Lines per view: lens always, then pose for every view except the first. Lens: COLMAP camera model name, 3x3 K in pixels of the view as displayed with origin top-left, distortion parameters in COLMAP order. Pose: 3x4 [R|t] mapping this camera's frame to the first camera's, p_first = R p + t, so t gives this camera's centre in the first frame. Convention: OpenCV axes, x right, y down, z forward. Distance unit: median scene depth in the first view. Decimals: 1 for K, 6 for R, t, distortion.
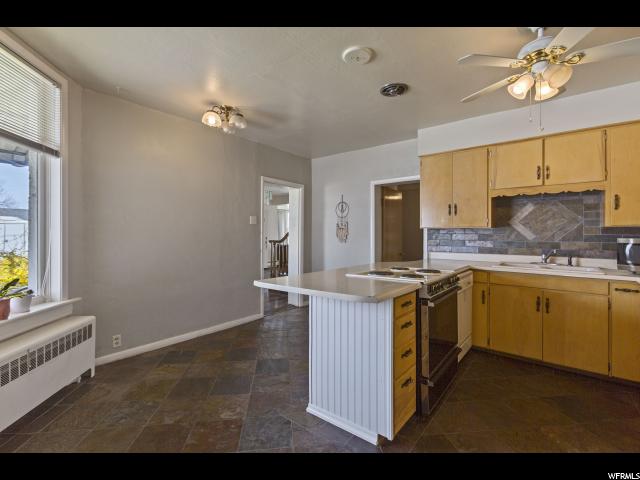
lens RADIAL K [[291.0, 0, 318.6], [0, 291.0, 238.0], [0, 0, 1]] dist [0.001202, 0.005693]
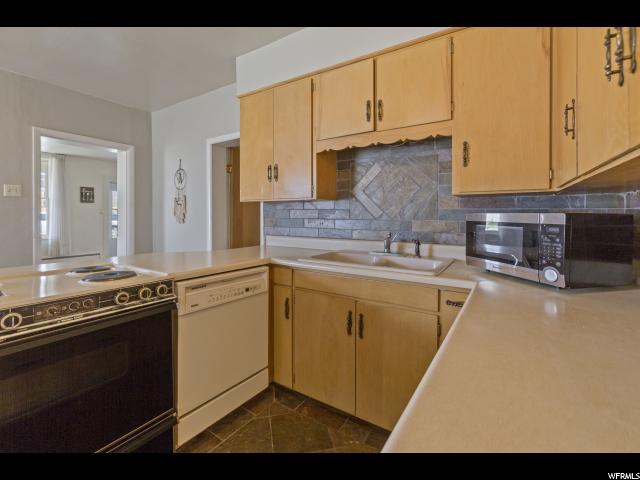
lens RADIAL K [[291.0, 0, 312.5], [0, 291.0, 221.0], [0, 0, 1]] dist [0.001202, 0.005693]
pose [[0.997505, -0.003899, 0.070492, 0.538965], [0.003450, 0.999973, 0.006487, 0.009733], [-0.070515, -0.006228, 0.997491, 0.344214]]
